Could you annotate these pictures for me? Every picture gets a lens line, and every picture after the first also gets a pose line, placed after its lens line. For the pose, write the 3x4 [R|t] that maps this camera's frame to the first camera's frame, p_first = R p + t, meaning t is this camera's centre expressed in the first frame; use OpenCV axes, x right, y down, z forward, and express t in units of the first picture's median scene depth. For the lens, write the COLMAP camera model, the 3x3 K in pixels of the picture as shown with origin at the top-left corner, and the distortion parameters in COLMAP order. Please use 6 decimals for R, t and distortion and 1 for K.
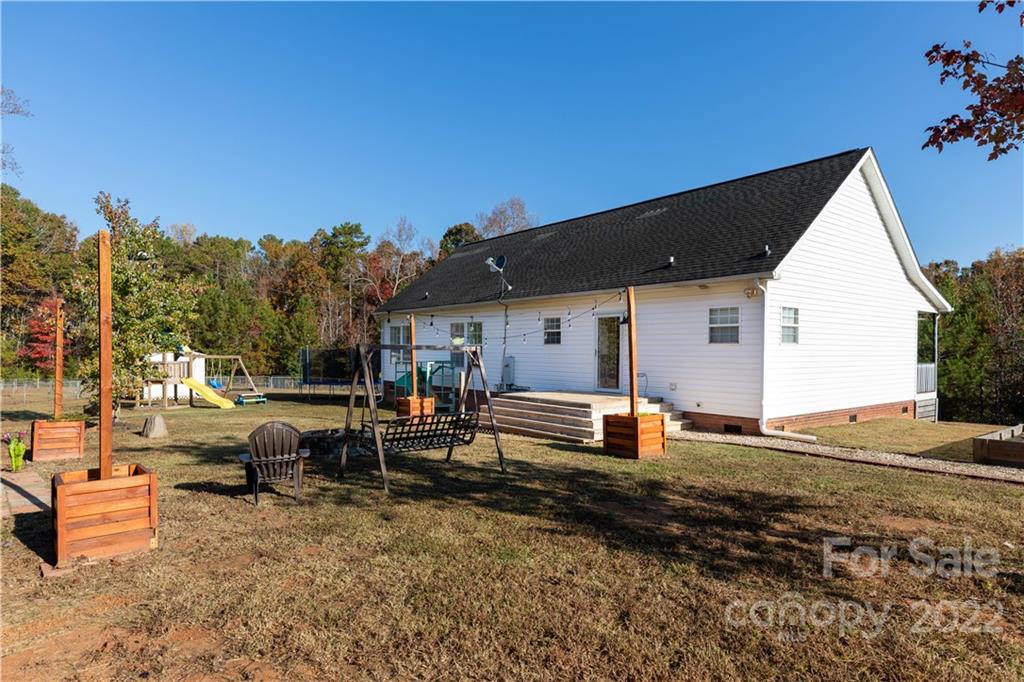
lens RADIAL K [[586.5, 0, 512.0], [0, 586.5, 343.8], [0, 0, 1]] dist [-0.000146, -0.000007]
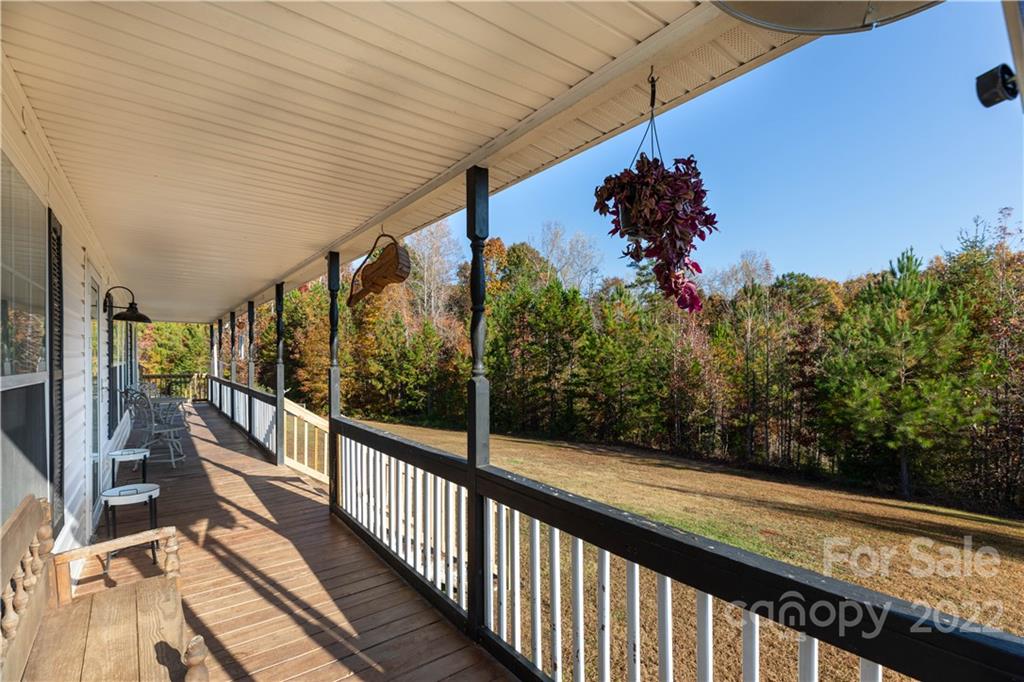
lens RADIAL K [[470.0, 0, 512.1], [0, 470.0, 346.5], [0, 0, 1]] dist [-0.000006, -0.000002]
pose [[0.999543, -0.006746, -0.029452, 0.355086], [0.006726, 0.999977, -0.000778, -0.008412], [0.029457, 0.000579, 0.999566, 0.524874]]
